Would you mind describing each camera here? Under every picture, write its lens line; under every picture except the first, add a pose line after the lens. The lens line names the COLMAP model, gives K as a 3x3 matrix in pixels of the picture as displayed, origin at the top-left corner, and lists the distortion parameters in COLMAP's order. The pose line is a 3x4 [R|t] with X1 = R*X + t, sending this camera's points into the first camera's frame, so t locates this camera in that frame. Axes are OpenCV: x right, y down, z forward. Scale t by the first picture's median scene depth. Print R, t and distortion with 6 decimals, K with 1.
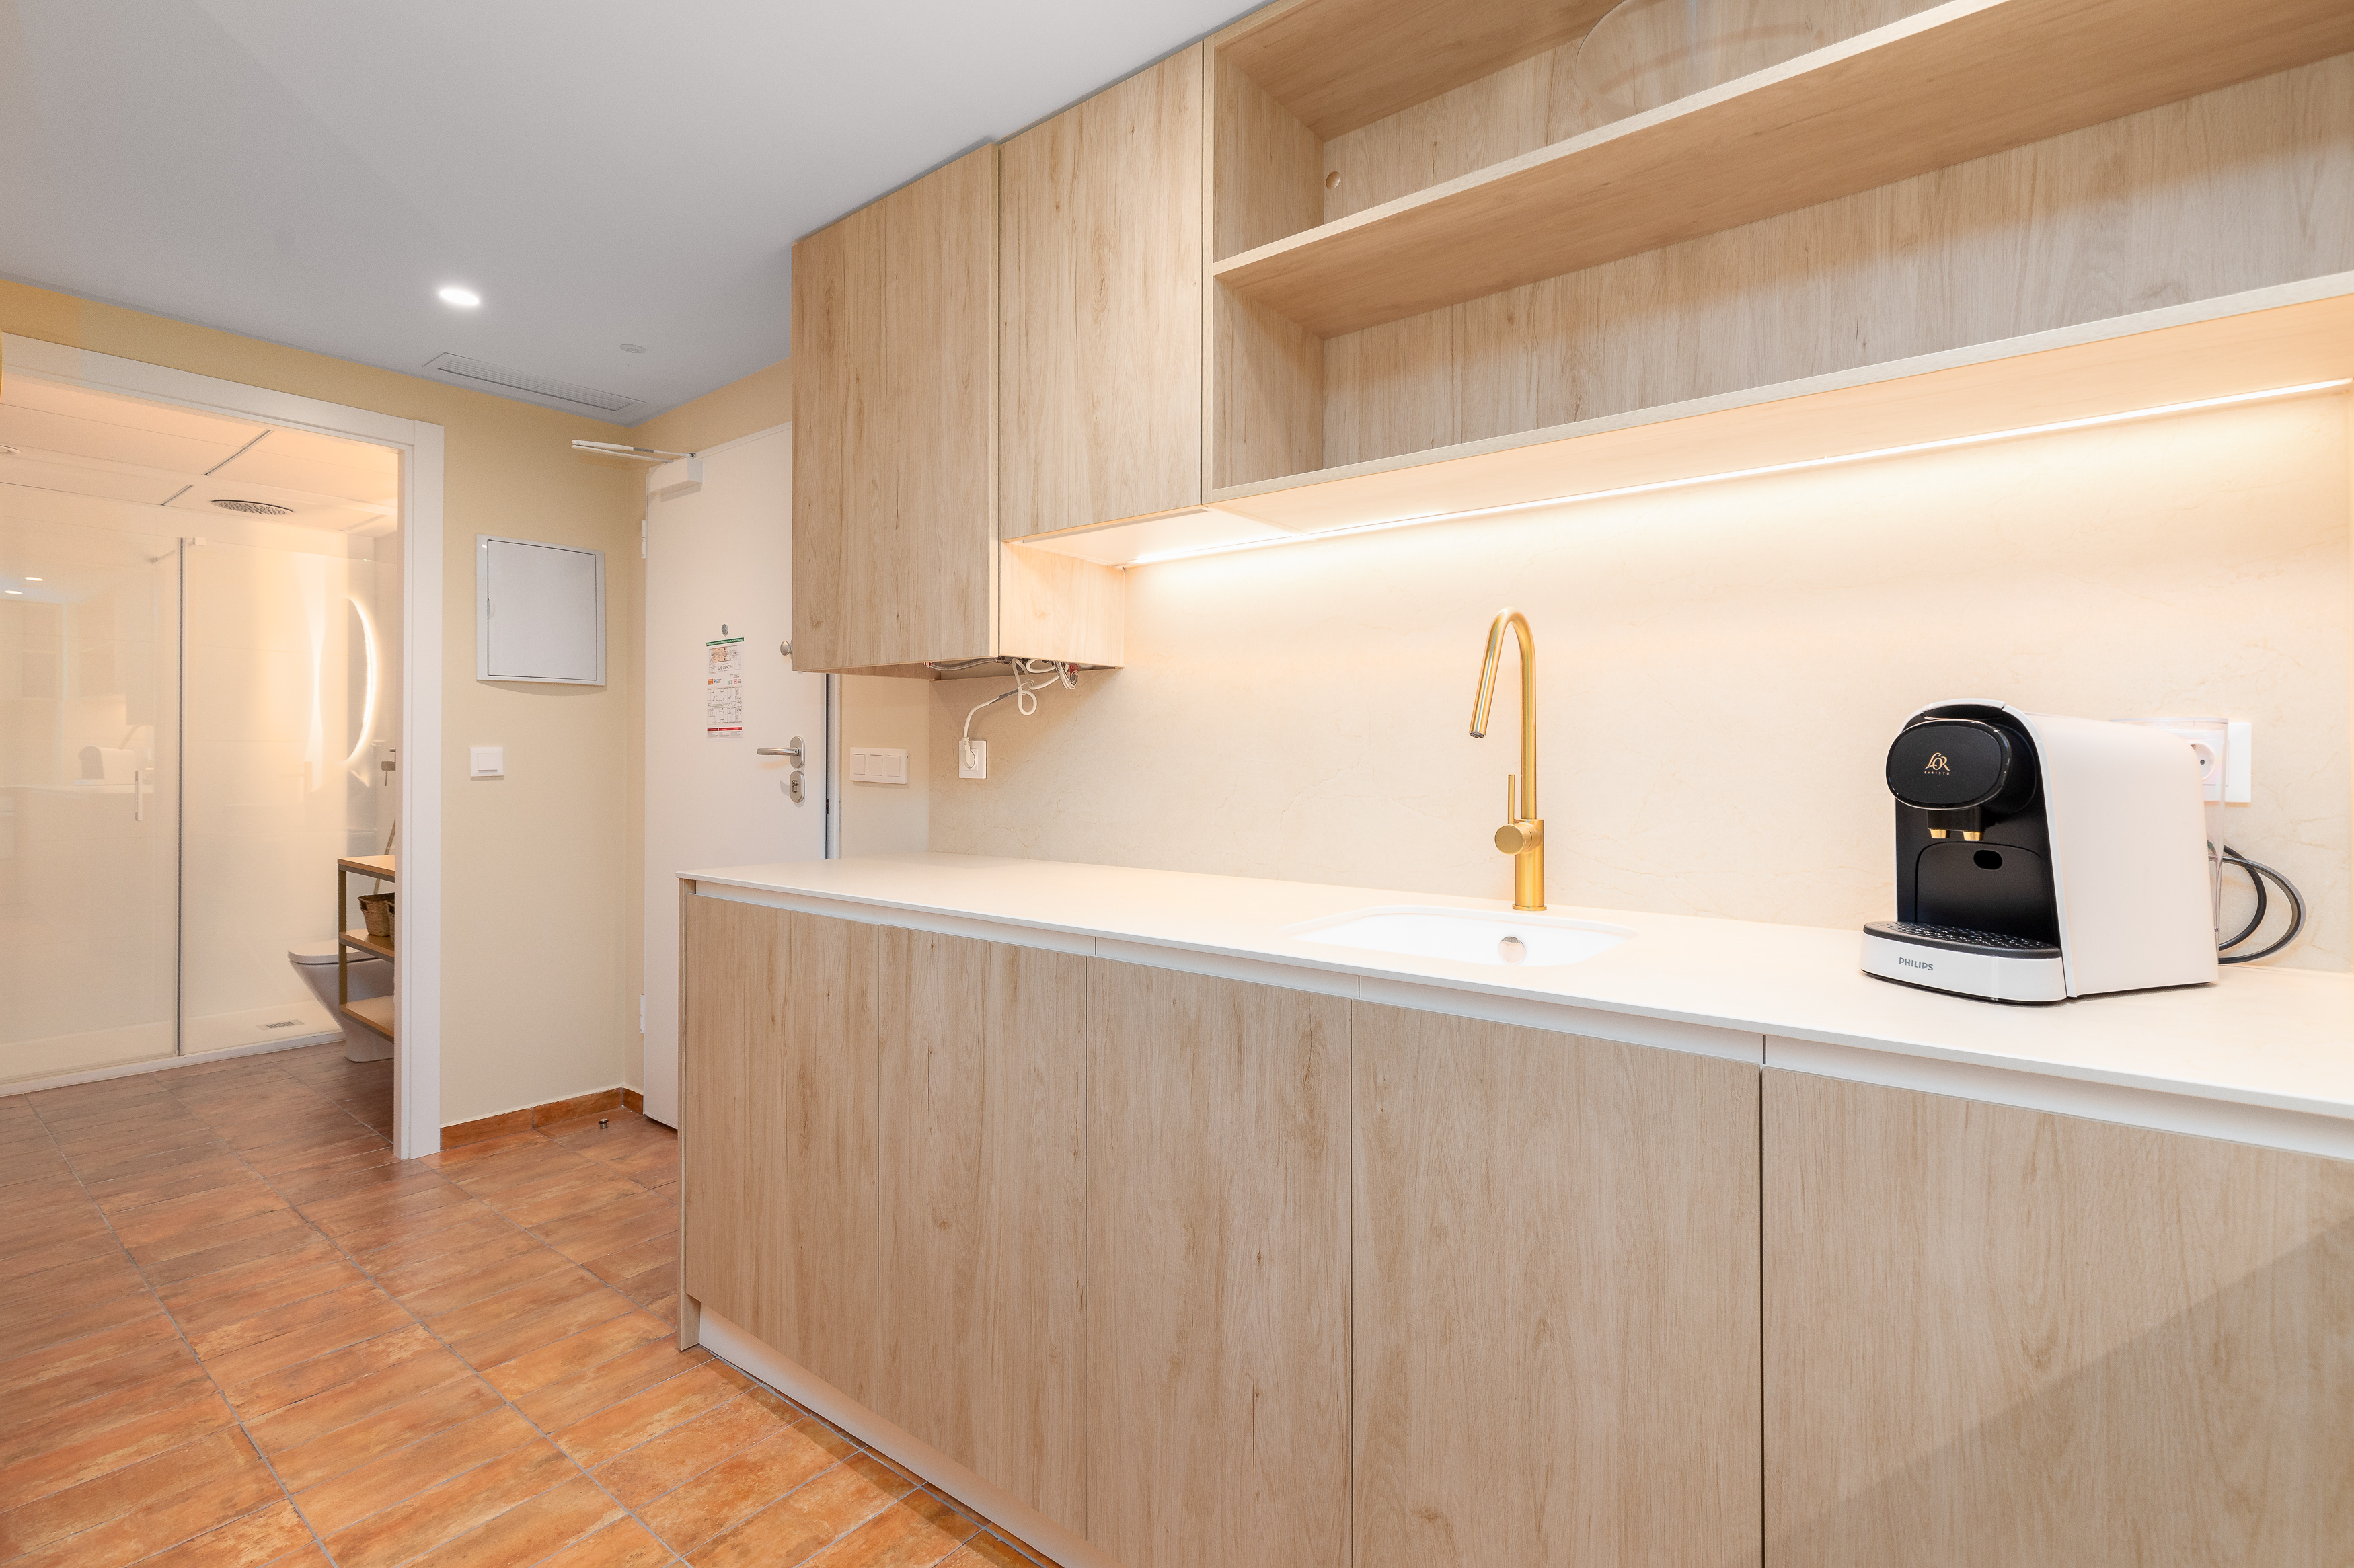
lens RADIAL K [[1073.0, 0, 1181.0], [0, 1073.0, 755.8], [0, 0, 1]] dist [0.007134, -0.001490]
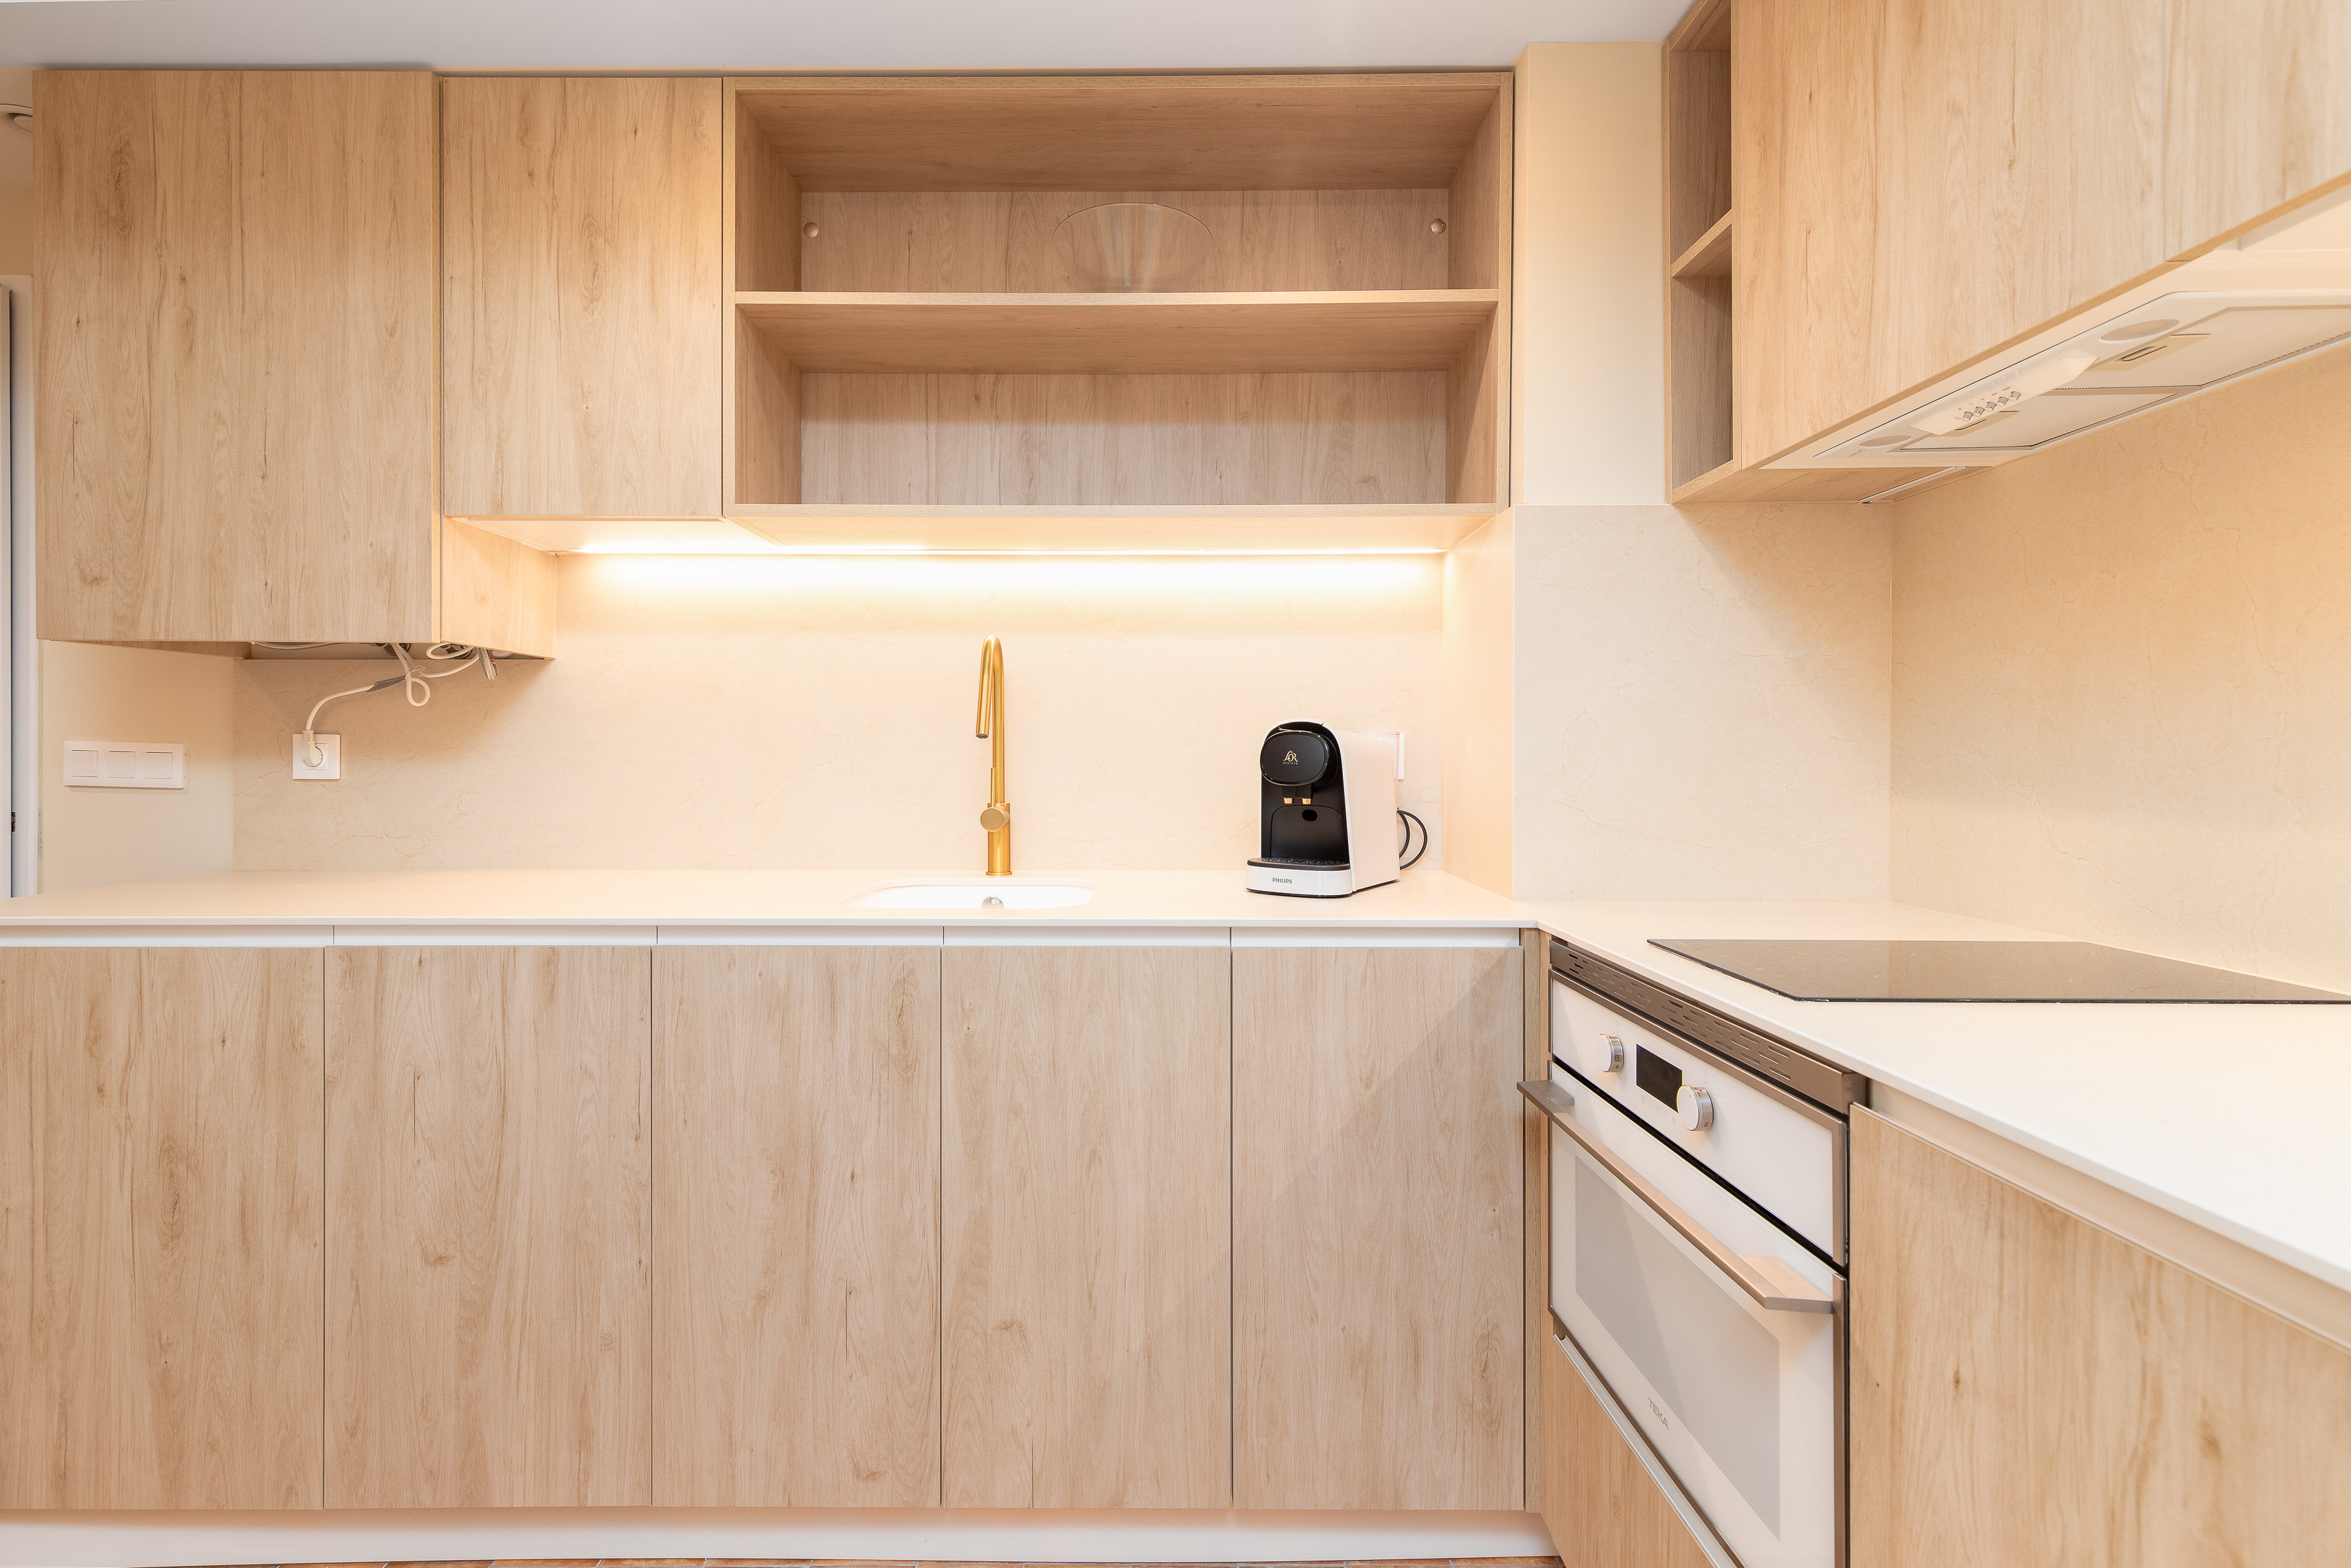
lens RADIAL K [[1083.5, 0, 1157.0], [0, 1083.5, 759.0], [0, 0, 1]] dist [0.007939, -0.000737]
pose [[0.789004, -0.004009, 0.614375, -0.319188], [-0.000266, 0.999976, 0.006866, -0.001249], [-0.614388, -0.005581, 0.788985, -0.118754]]
